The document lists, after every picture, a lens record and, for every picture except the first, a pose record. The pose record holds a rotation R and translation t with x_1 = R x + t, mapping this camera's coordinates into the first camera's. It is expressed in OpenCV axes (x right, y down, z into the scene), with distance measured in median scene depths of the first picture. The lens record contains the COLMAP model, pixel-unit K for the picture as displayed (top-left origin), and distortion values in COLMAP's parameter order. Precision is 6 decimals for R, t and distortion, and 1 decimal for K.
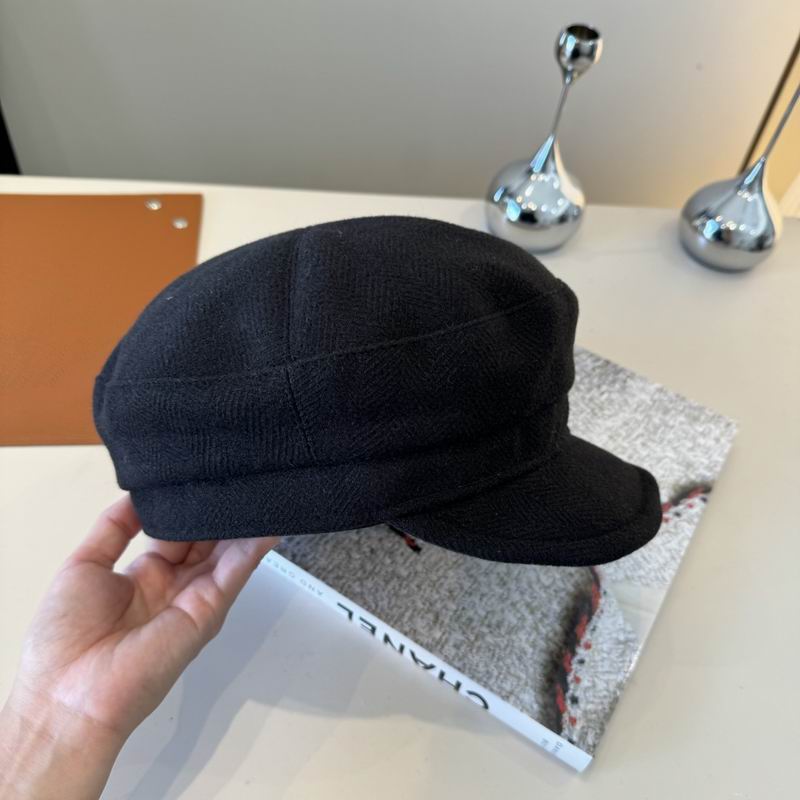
lens RADIAL K [[807.0, 0, 394.9], [0, 807.0, 398.8], [0, 0, 1]] dist [-0.071123, 0.000000]
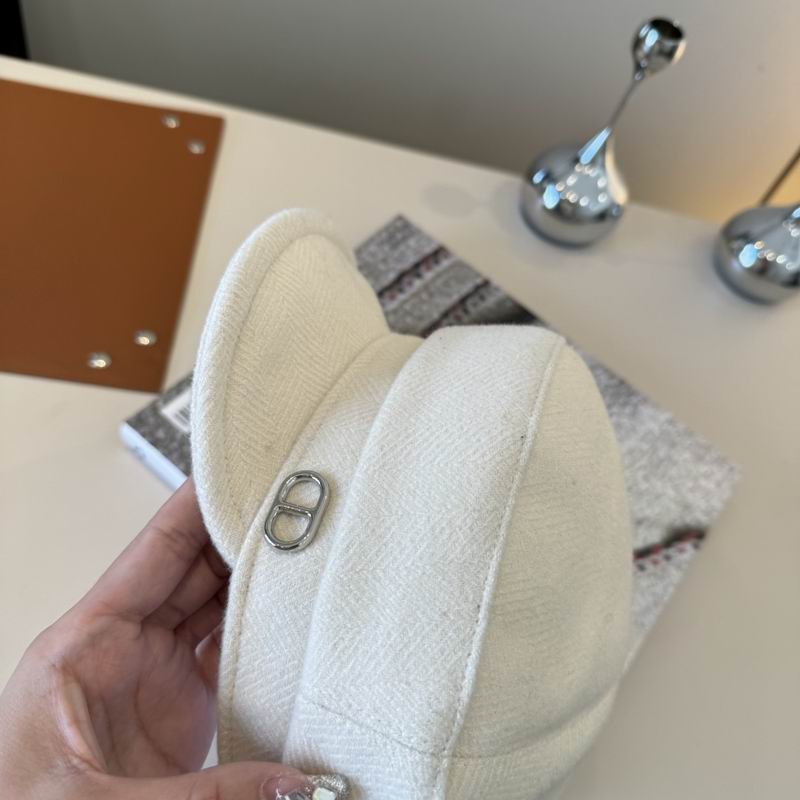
lens RADIAL K [[807.0, 0, 401.3], [0, 807.0, 393.0], [0, 0, 1]] dist [-0.071123, 0.000000]
pose [[0.984702, 0.165506, 0.054495, -0.056361], [-0.169843, 0.981536, 0.087978, -0.090087], [-0.038927, -0.095888, 0.994631, 0.067751]]
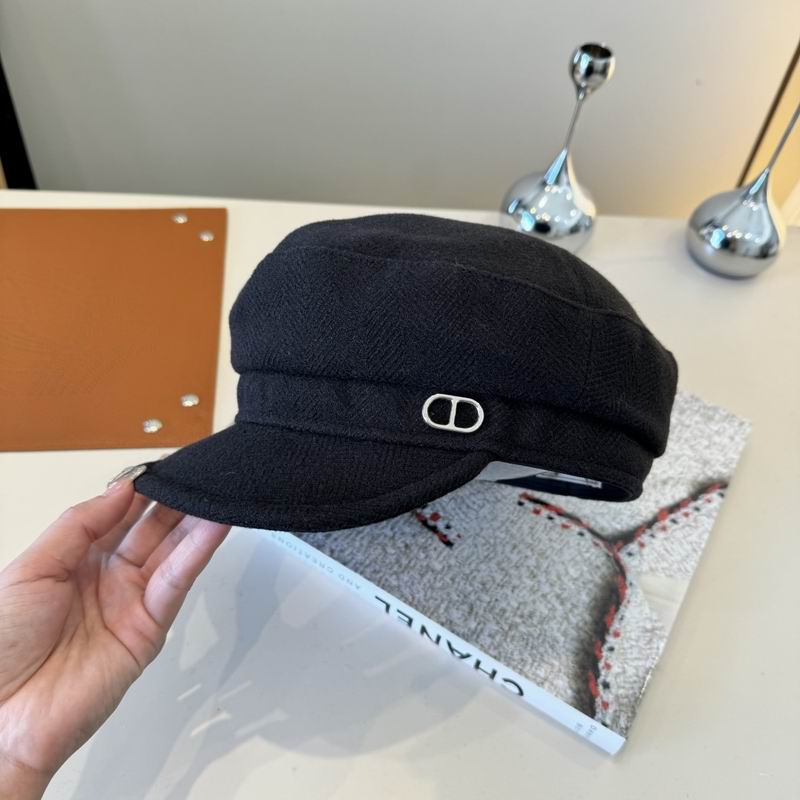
lens RADIAL K [[807.0, 0, 388.1], [0, 807.0, 396.0], [0, 0, 1]] dist [-0.071123, 0.000000]
pose [[0.999957, -0.008467, 0.003754, -0.056112], [0.008549, 0.999711, -0.022447, 0.018516], [-0.003563, 0.022478, 0.999741, -0.045791]]
